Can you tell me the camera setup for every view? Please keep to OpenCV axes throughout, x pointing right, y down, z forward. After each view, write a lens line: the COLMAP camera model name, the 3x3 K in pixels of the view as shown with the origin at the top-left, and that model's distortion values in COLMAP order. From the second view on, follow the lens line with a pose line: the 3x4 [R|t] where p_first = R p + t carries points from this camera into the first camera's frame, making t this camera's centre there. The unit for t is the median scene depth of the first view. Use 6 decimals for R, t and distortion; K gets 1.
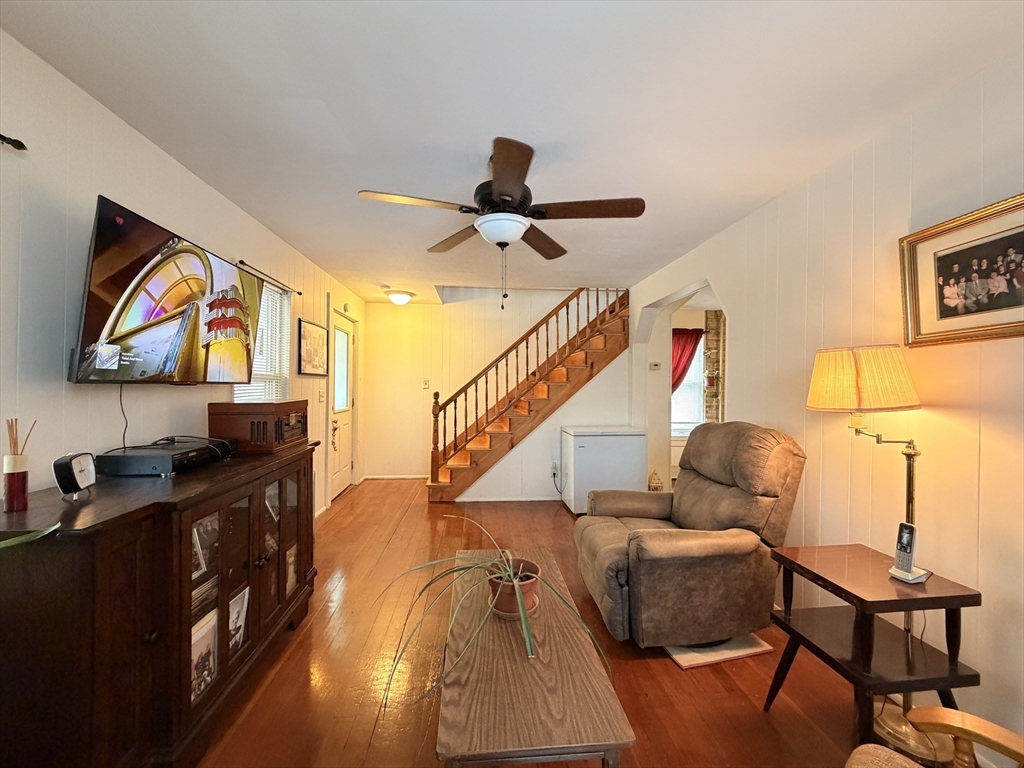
lens RADIAL K [[409.2, 0, 512.0], [0, 409.2, 384.0], [0, 0, 1]] dist [-0.003021, 0.000198]
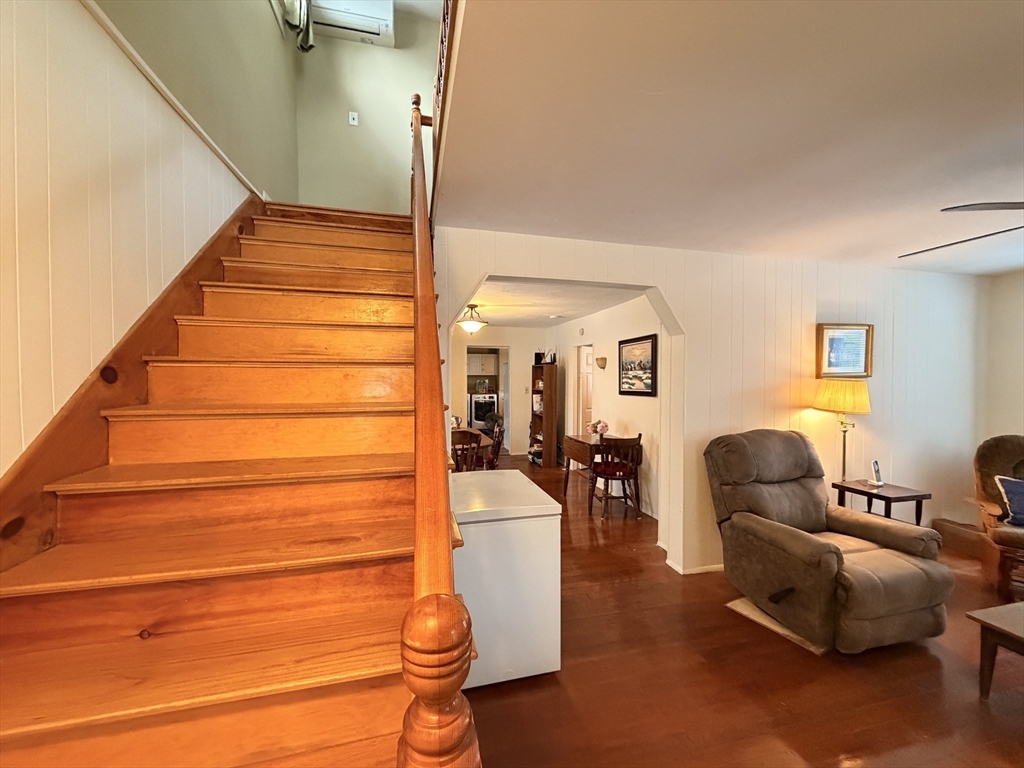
lens RADIAL K [[407.9, 0, 512.0], [0, 407.9, 384.0], [0, 0, 1]] dist [0.000506, -0.000483]
pose [[-0.158441, -0.015444, 0.987248, -0.535182], [-0.009287, 0.999857, 0.014150, -0.053584], [-0.987325, -0.006927, -0.158562, 1.937021]]
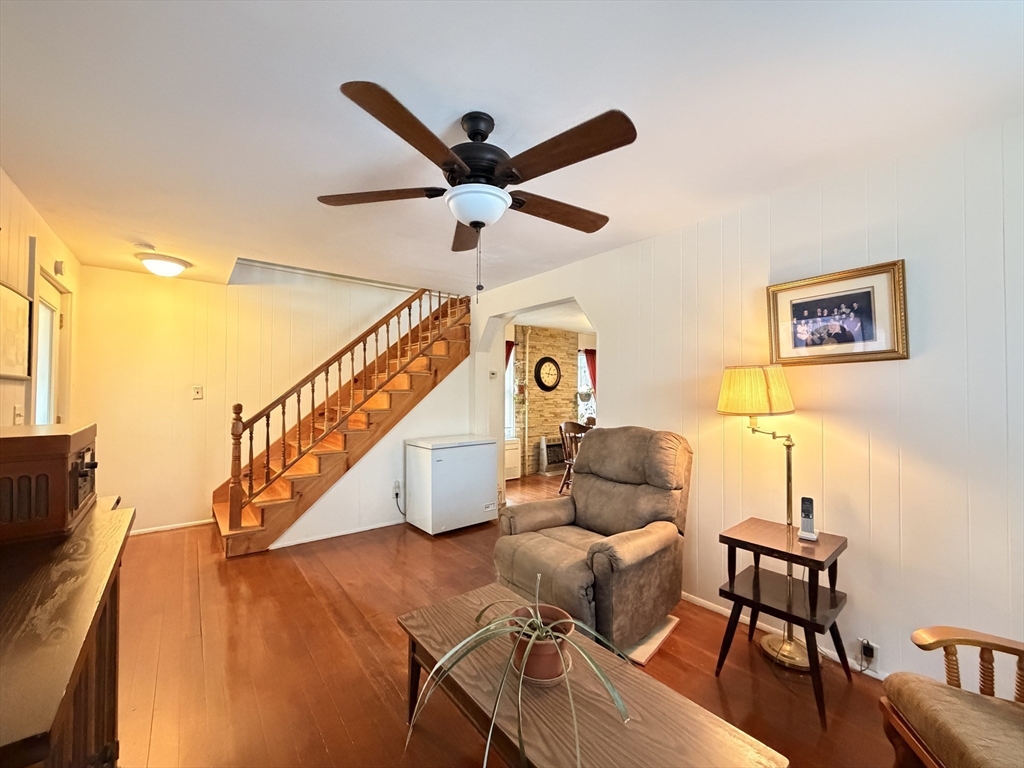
lens RADIAL K [[407.9, 0, 512.0], [0, 407.9, 384.0], [0, 0, 1]] dist [0.000506, -0.000483]
pose [[0.831163, 0.008444, 0.555965, -0.352423], [0.000830, 0.999865, -0.016425, -0.007275], [-0.556029, 0.014113, 0.831043, 0.239416]]
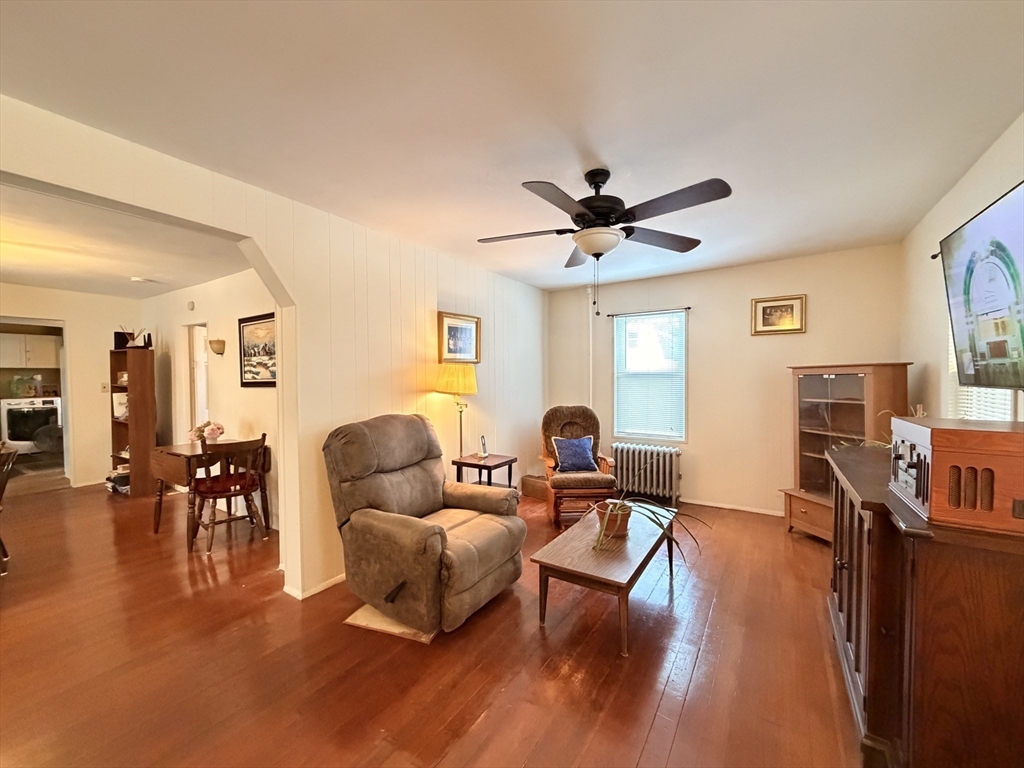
lens RADIAL K [[407.9, 0, 512.0], [0, 407.9, 384.0], [0, 0, 1]] dist [0.000506, -0.000483]
pose [[-0.791768, -0.010056, 0.610739, -0.426191], [0.000171, 0.999861, 0.016685, -0.012927], [-0.610821, 0.013315, -0.791657, 1.689072]]
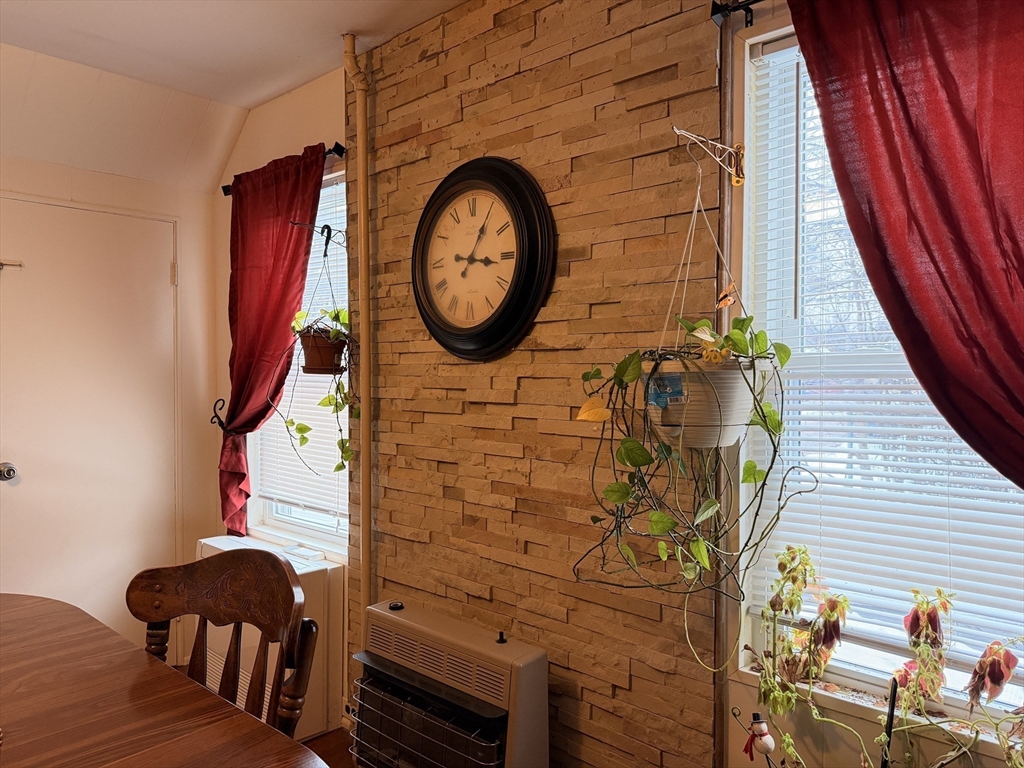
lens RADIAL K [[717.2, 0, 512.0], [0, 717.2, 384.0], [0, 0, 1]] dist [0.079261, -0.093822]
pose [[0.673332, 0.006039, -0.739315, 2.160641], [0.007575, 0.999858, 0.015066, 0.013957], [0.739301, -0.015744, 0.673191, 1.940468]]
